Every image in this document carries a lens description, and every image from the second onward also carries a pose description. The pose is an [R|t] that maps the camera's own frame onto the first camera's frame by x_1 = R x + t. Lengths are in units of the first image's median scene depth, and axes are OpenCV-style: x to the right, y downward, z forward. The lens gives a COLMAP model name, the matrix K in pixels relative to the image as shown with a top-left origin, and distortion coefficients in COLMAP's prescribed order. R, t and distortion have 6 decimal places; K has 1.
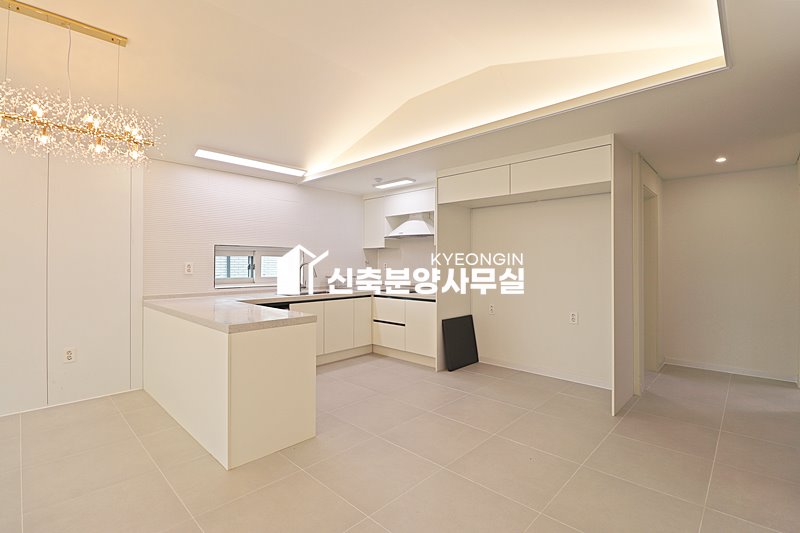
lens RADIAL K [[372.4, 0, 401.5], [0, 372.4, 261.5], [0, 0, 1]] dist [0.000099, -0.013015]
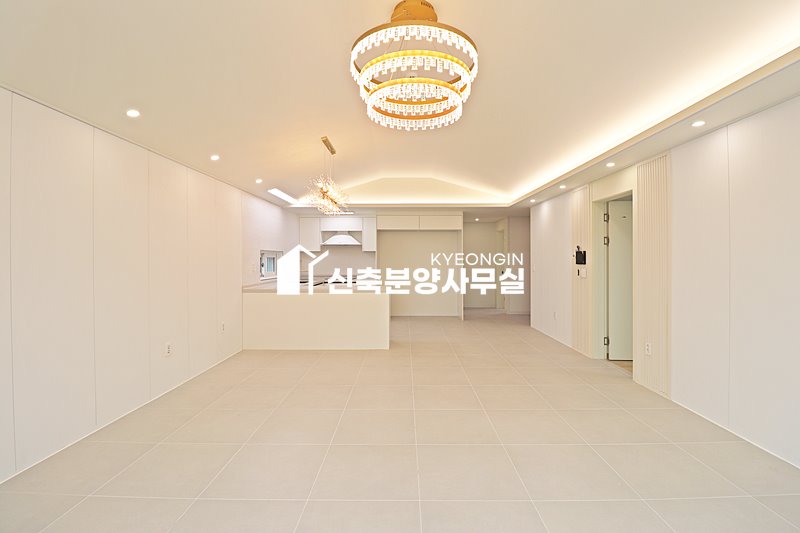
lens RADIAL K [[376.1, 0, 400.0], [0, 376.1, 266.5], [0, 0, 1]] dist [0.047073, 0.000041]
pose [[0.735294, -0.016330, 0.677552, -1.076292], [0.001704, 0.999751, 0.022246, -0.013306], [-0.677746, -0.015203, 0.735139, -0.445599]]
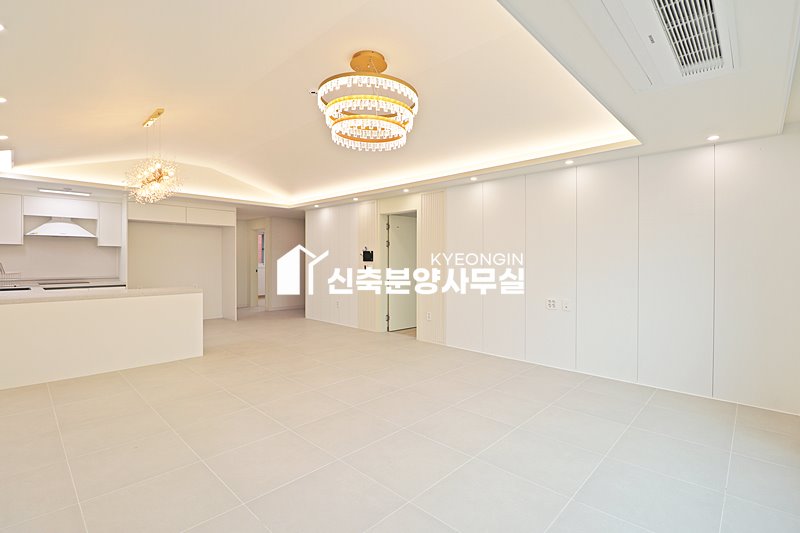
lens RADIAL K [[367.6, 0, 399.6], [0, 367.6, 261.4], [0, 0, 1]] dist [0.000694, -0.013801]
pose [[0.004216, -0.010138, 0.999940, -1.337644], [-0.003614, 0.999942, 0.010153, -0.007470], [-0.999985, -0.003657, 0.004179, -0.078790]]
